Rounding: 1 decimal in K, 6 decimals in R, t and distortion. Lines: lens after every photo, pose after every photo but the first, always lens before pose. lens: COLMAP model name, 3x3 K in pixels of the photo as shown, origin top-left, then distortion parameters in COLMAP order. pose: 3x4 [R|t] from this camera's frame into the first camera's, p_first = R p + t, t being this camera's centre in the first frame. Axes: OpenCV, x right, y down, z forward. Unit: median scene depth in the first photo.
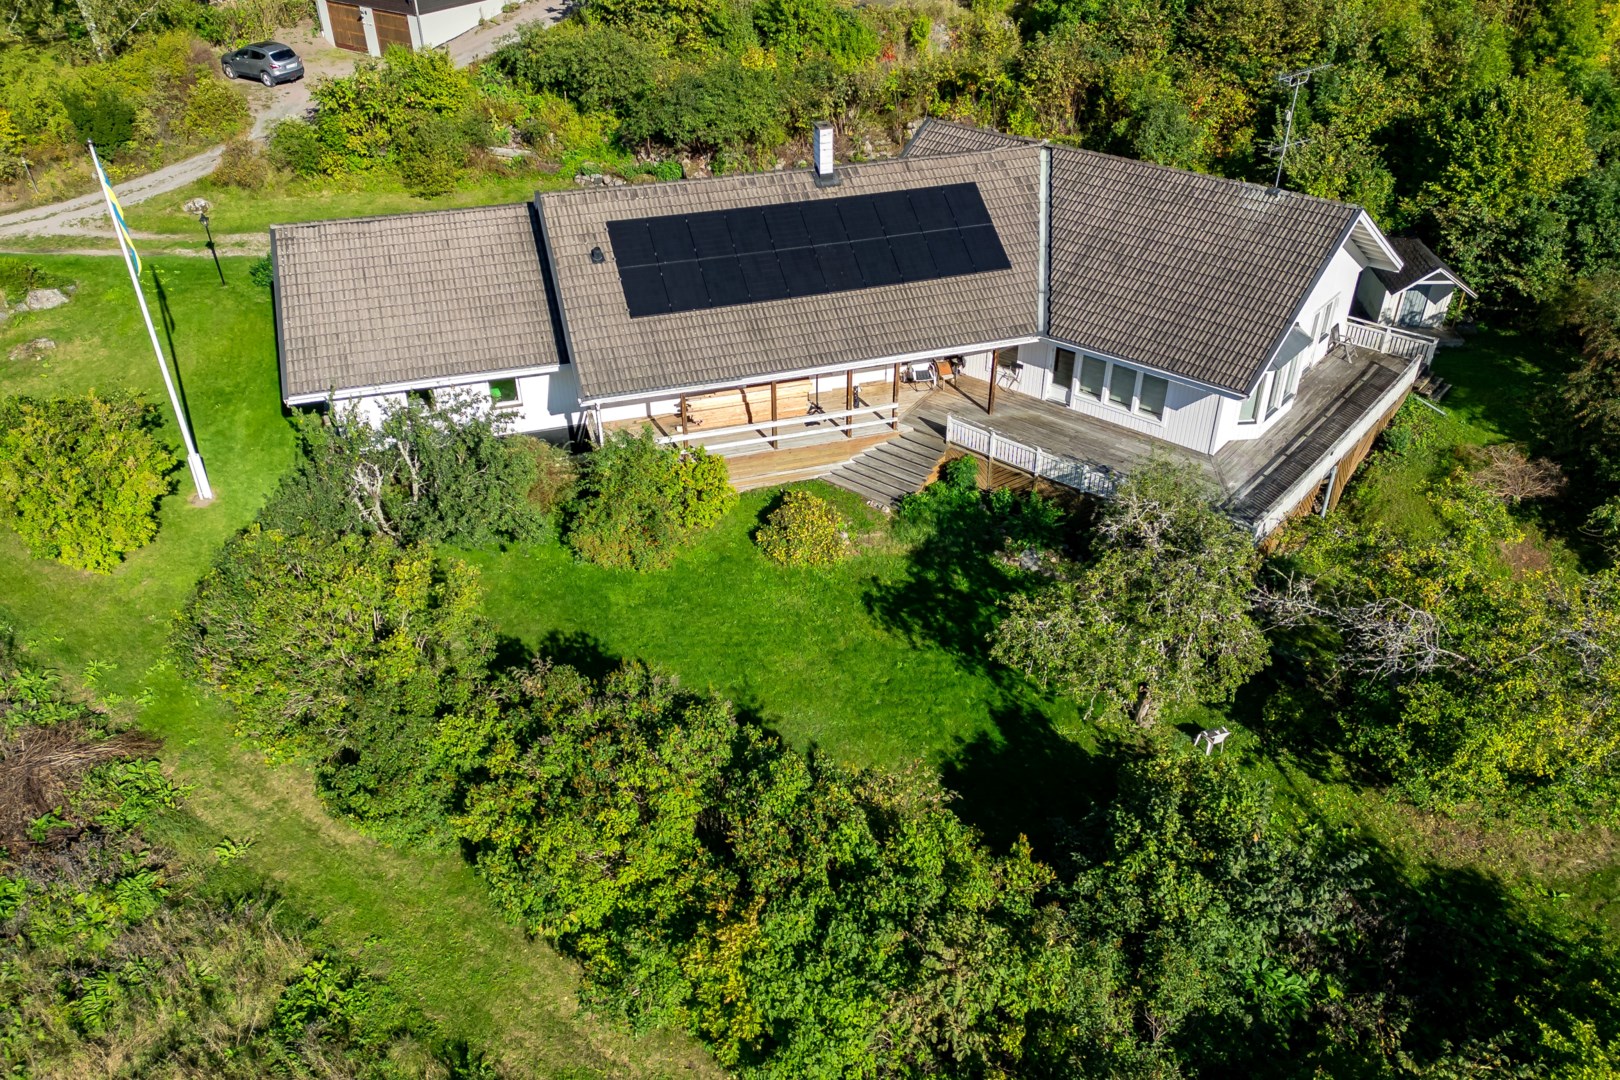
lens RADIAL K [[1246.7, 0, 810.0], [0, 1246.7, 540.0], [0, 0, 1]] dist [0.106608, -0.111361]
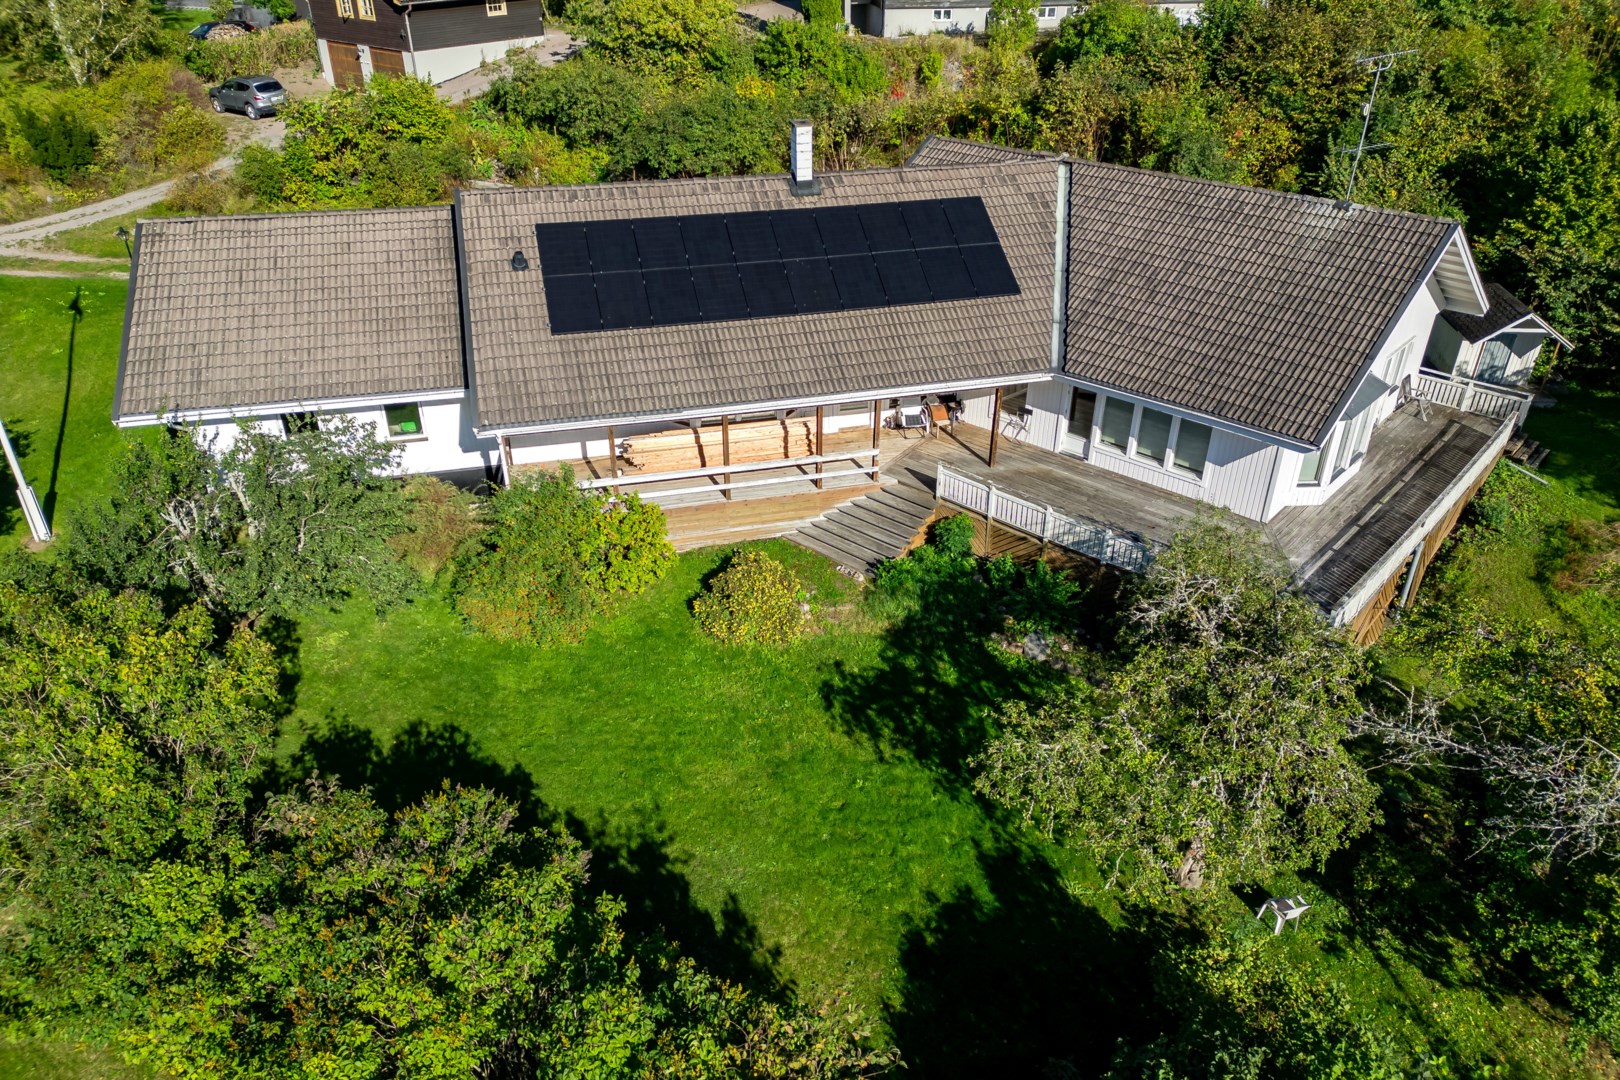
lens RADIAL K [[1121.7, 0, 810.0], [0, 1121.7, 540.0], [0, 0, 1]] dist [0.084641, -0.072733]
pose [[0.999058, 0.029293, -0.032030, 0.049071], [-0.030995, 0.998059, -0.054020, -0.007841], [0.030385, 0.054962, 0.998026, 0.254161]]
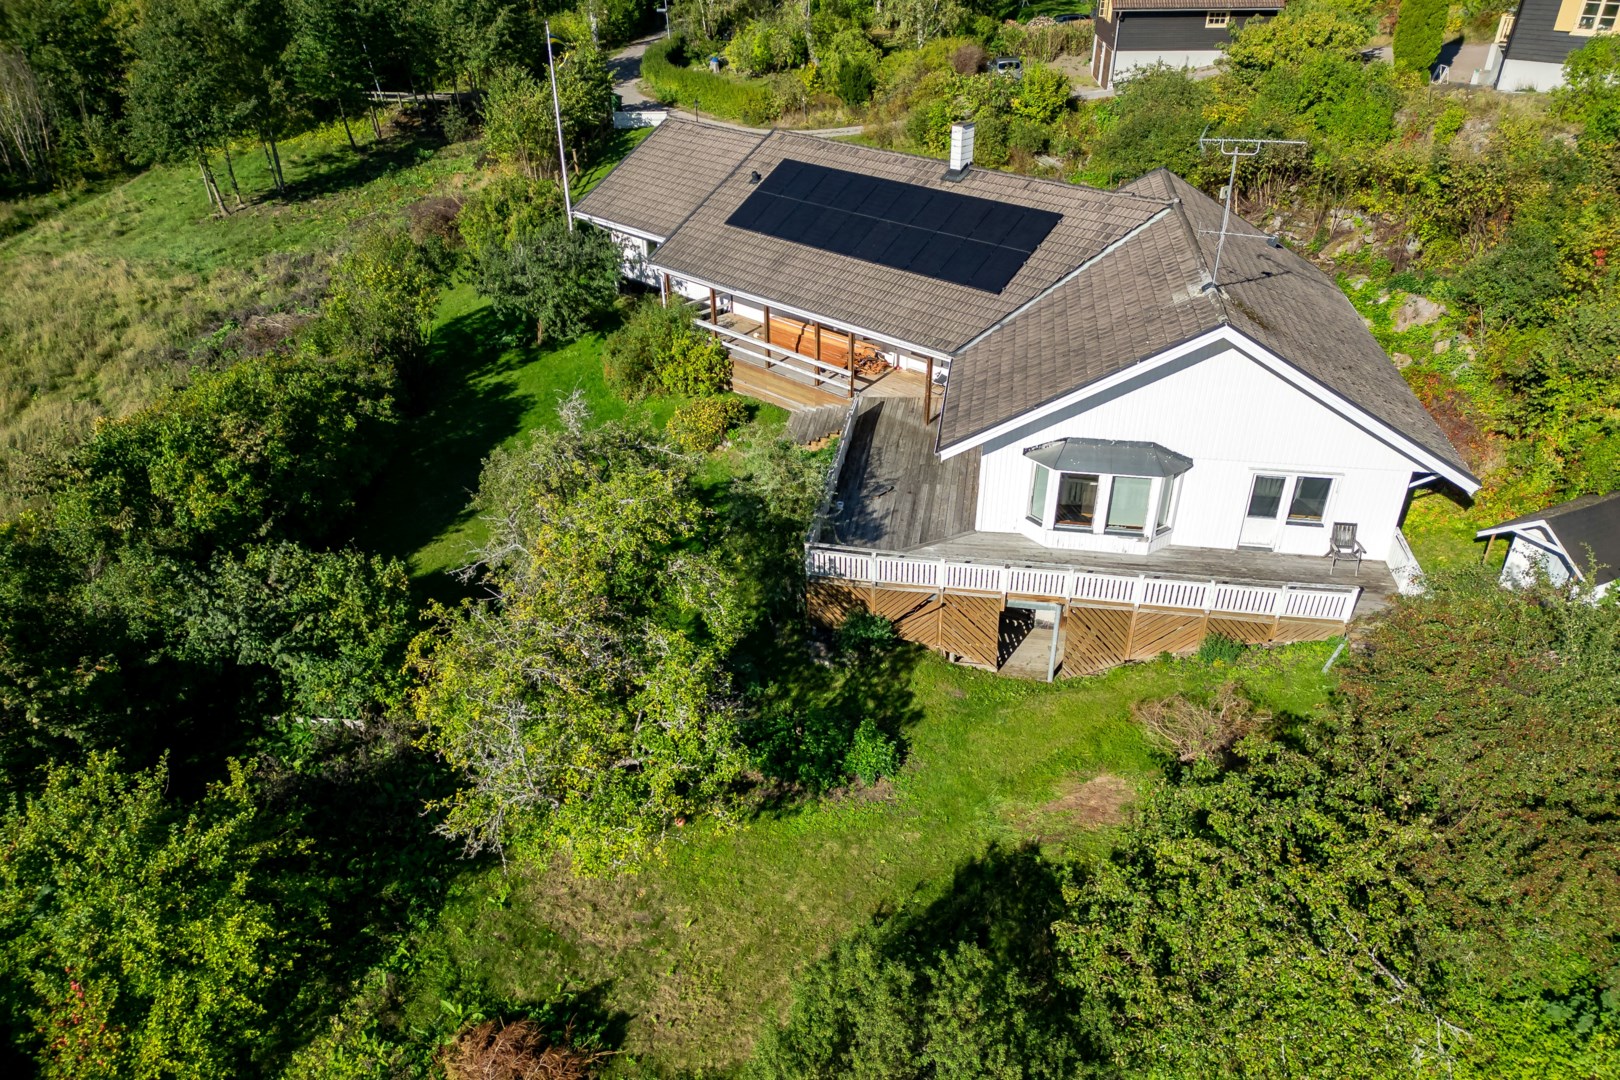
lens RADIAL K [[1121.7, 0, 810.0], [0, 1121.7, 540.0], [0, 0, 1]] dist [0.084641, -0.072733]
pose [[0.497211, 0.446765, -0.743762, 0.809772], [-0.480671, 0.855500, 0.192552, -0.151994], [0.722314, 0.261766, 0.640111, 0.390736]]
